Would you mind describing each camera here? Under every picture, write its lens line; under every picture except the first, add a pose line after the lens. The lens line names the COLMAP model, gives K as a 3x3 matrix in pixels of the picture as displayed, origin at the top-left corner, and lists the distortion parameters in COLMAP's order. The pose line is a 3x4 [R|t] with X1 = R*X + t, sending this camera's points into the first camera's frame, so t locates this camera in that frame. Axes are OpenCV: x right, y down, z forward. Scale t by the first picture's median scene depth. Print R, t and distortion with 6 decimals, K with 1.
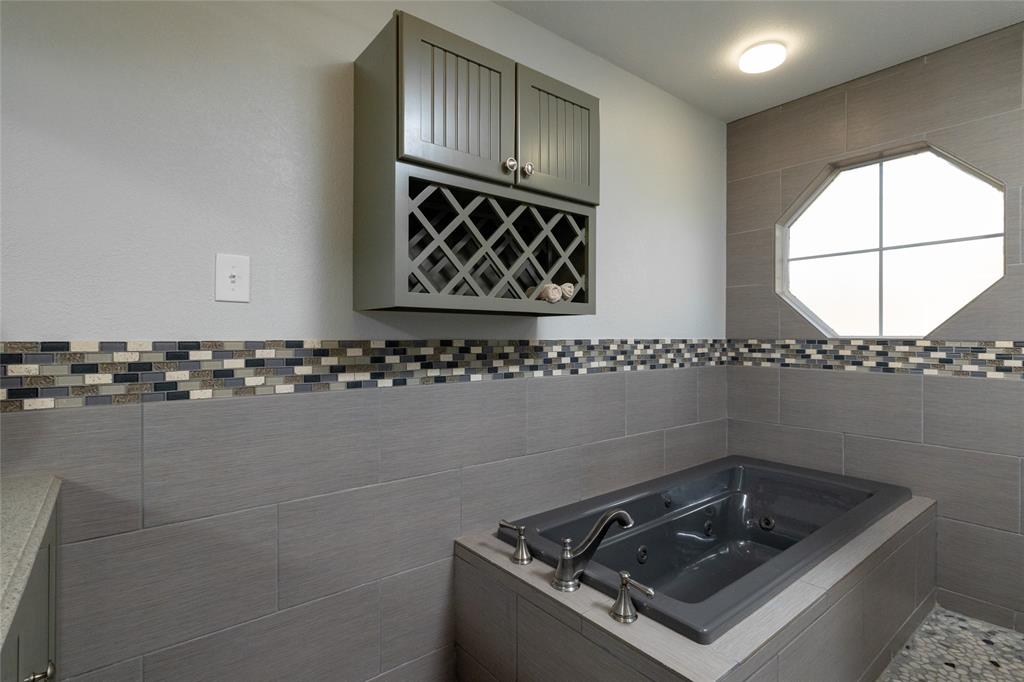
lens RADIAL K [[492.8, 0, 509.4], [0, 492.8, 334.1], [0, 0, 1]] dist [-0.001550, 0.000637]
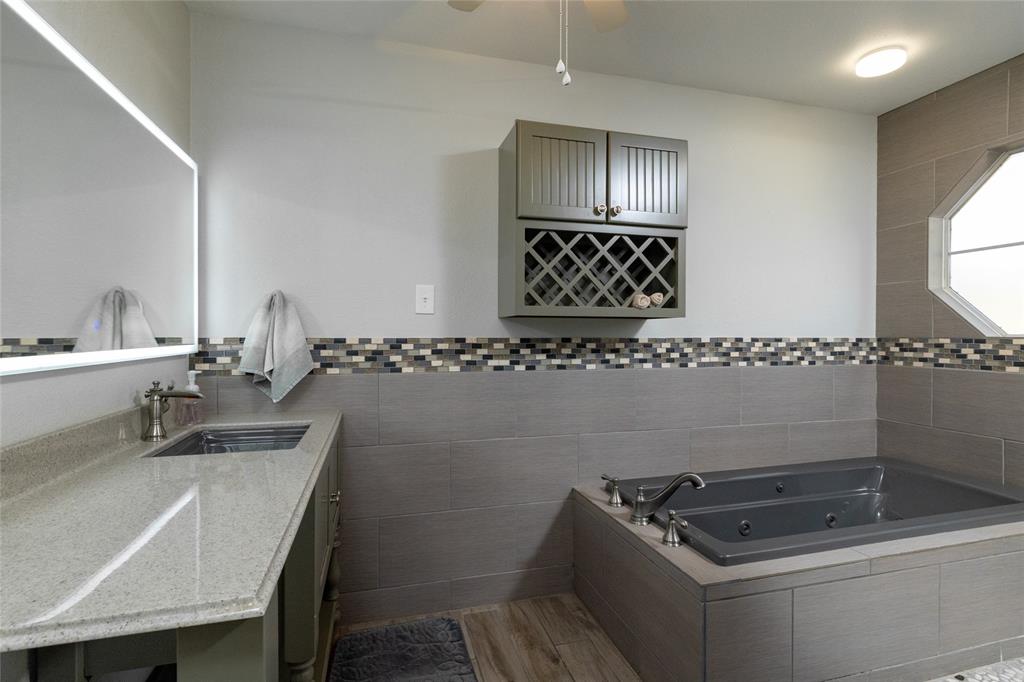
lens RADIAL K [[492.8, 0, 509.4], [0, 492.8, 334.1], [0, 0, 1]] dist [-0.001550, 0.000637]
pose [[0.920517, -0.000479, -0.390703, 0.236177], [0.002066, 0.999991, 0.003642, -0.003263], [0.390697, -0.004159, 0.920510, -0.276726]]
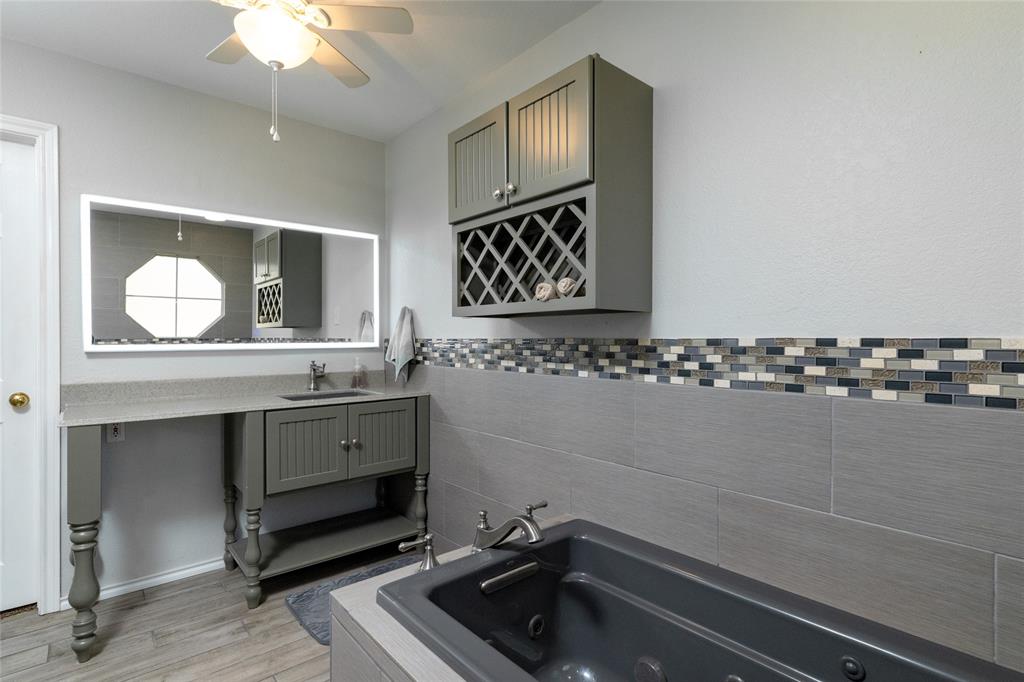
lens RADIAL K [[492.8, 0, 509.4], [0, 492.8, 334.1], [0, 0, 1]] dist [-0.001550, 0.000637]
pose [[0.051002, -0.005712, -0.998682, 0.953605], [0.012754, 0.999906, -0.005068, 0.005519], [0.998617, -0.012478, 0.051070, 0.764027]]
